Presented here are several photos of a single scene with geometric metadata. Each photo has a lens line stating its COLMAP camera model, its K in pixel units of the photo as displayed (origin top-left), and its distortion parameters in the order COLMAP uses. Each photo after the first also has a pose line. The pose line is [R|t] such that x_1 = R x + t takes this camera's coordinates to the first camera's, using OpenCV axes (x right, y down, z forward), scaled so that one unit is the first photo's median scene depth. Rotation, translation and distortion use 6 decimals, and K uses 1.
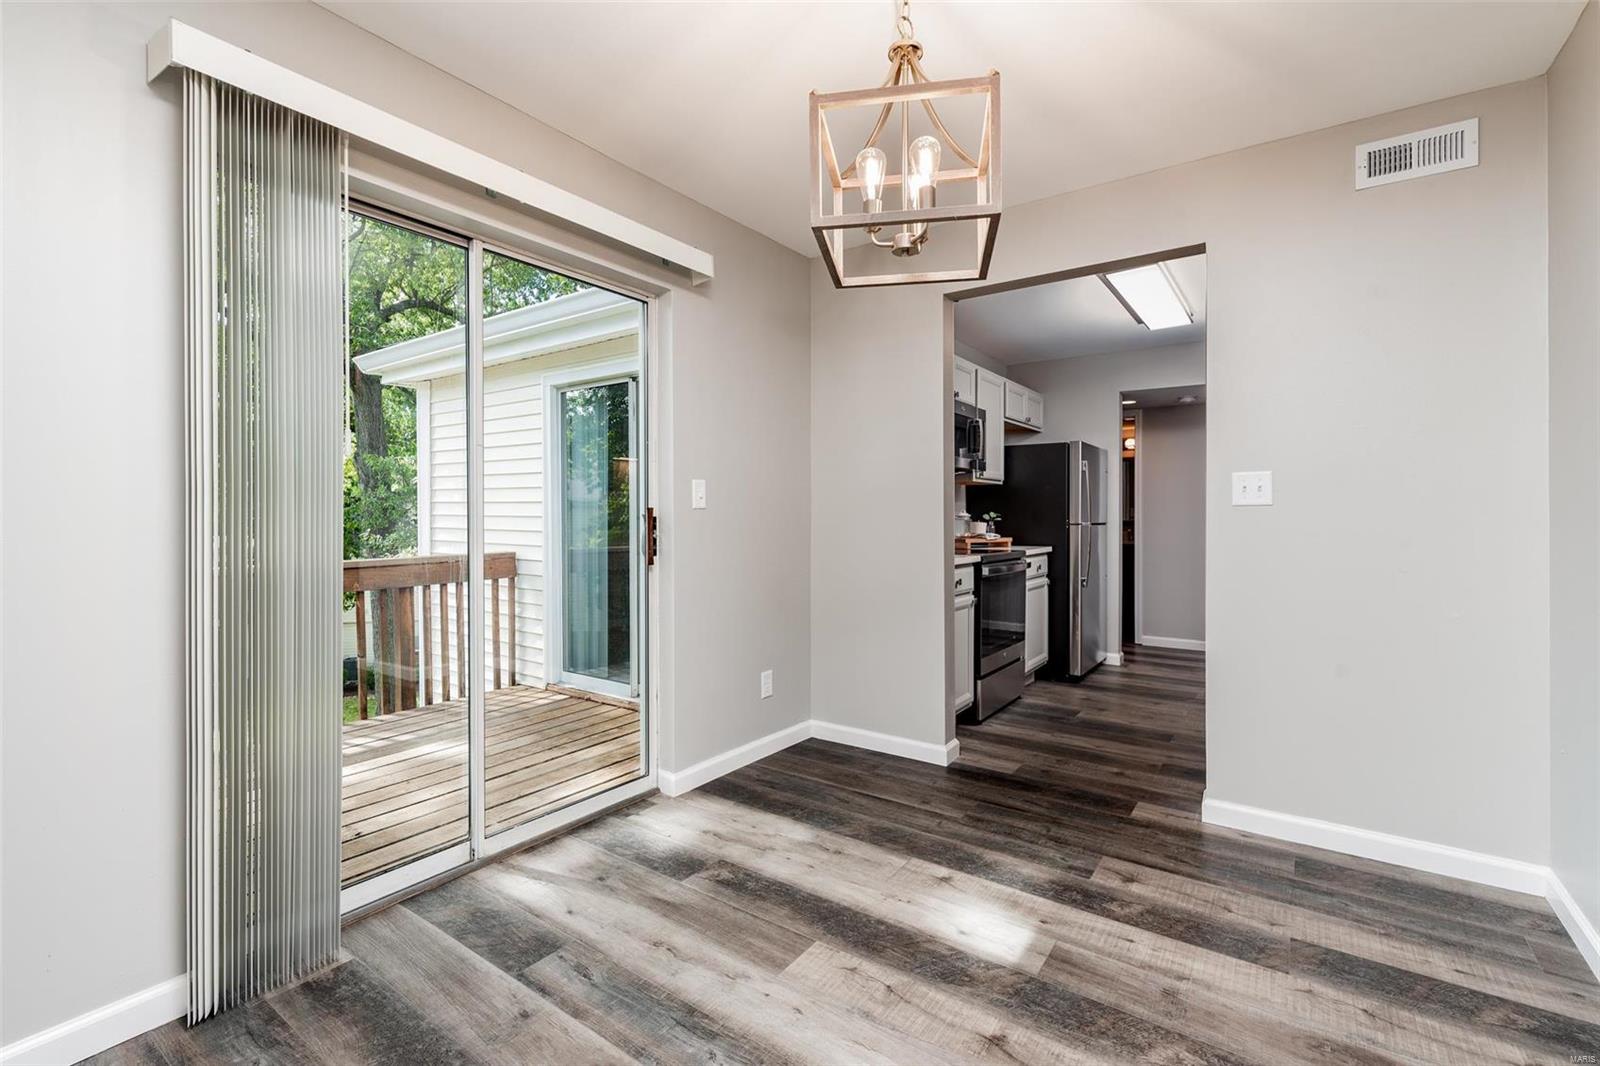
lens RADIAL K [[704.6, 0, 799.6], [0, 704.6, 522.5], [0, 0, 1]] dist [-0.000437, -0.000003]
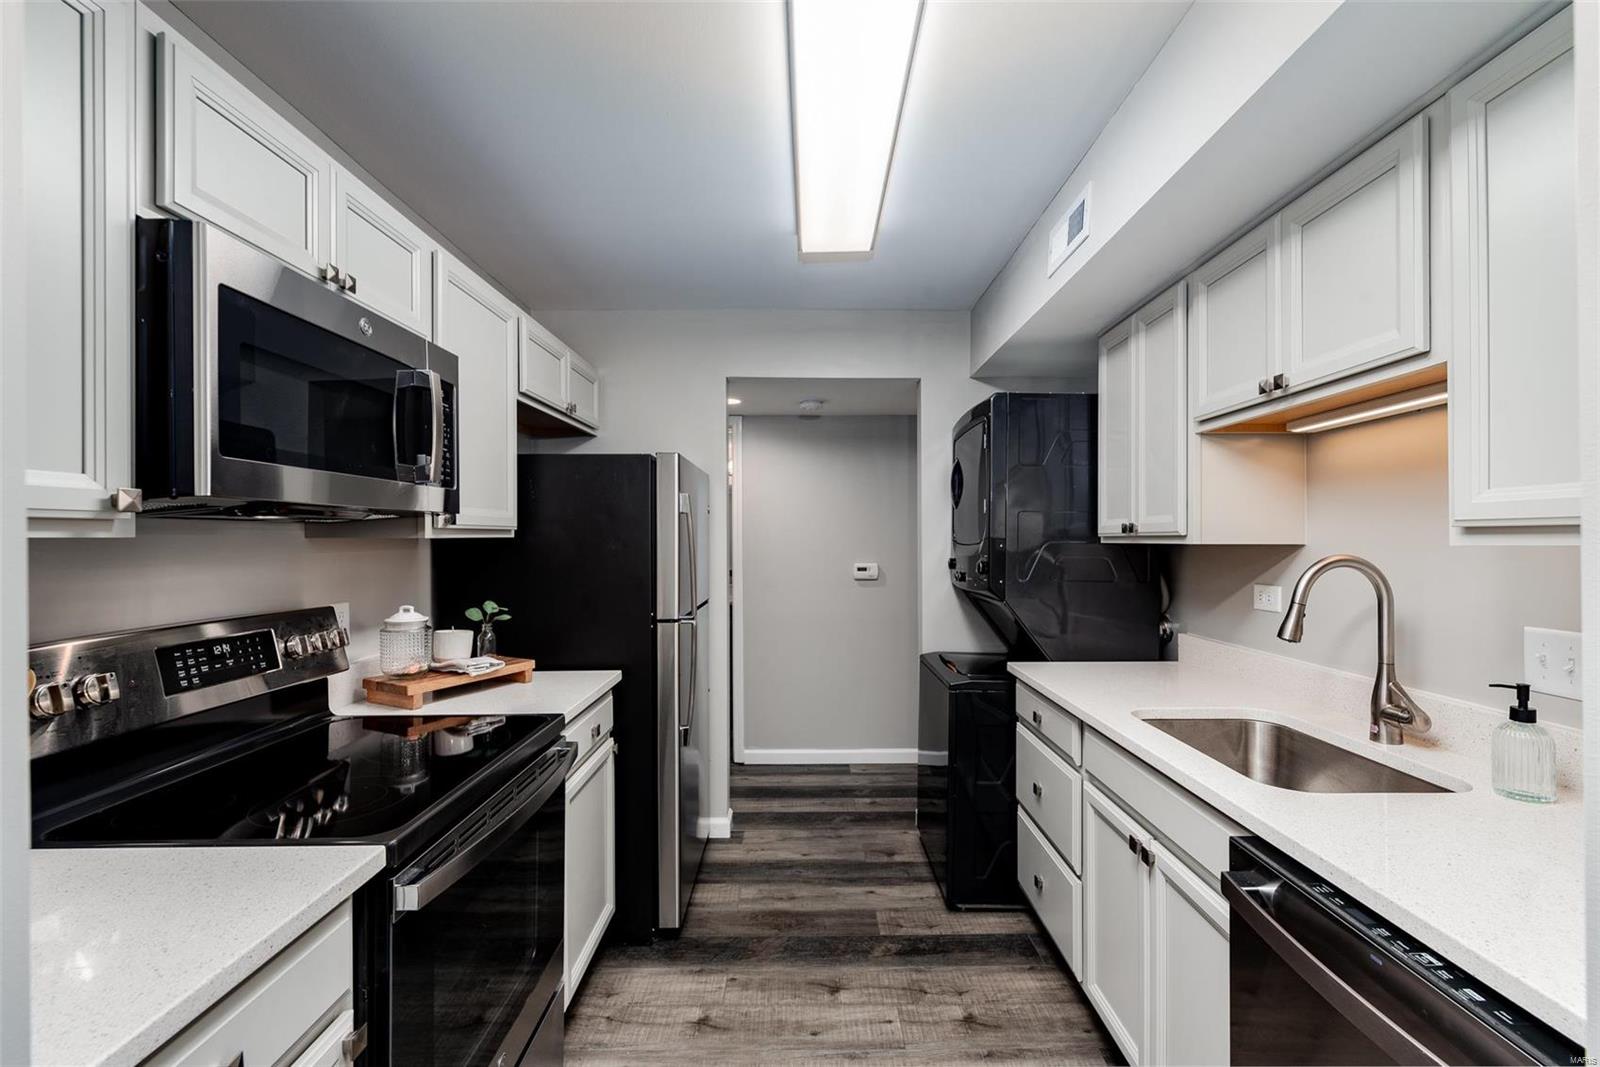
lens RADIAL K [[697.7, 0, 816.7], [0, 697.7, 538.9], [0, 0, 1]] dist [-0.001272, 0.000075]
pose [[0.799914, -0.007923, 0.600062, 0.179972], [0.007932, 0.999965, 0.002630, -0.054961], [-0.600062, 0.002656, 0.799949, 0.540061]]
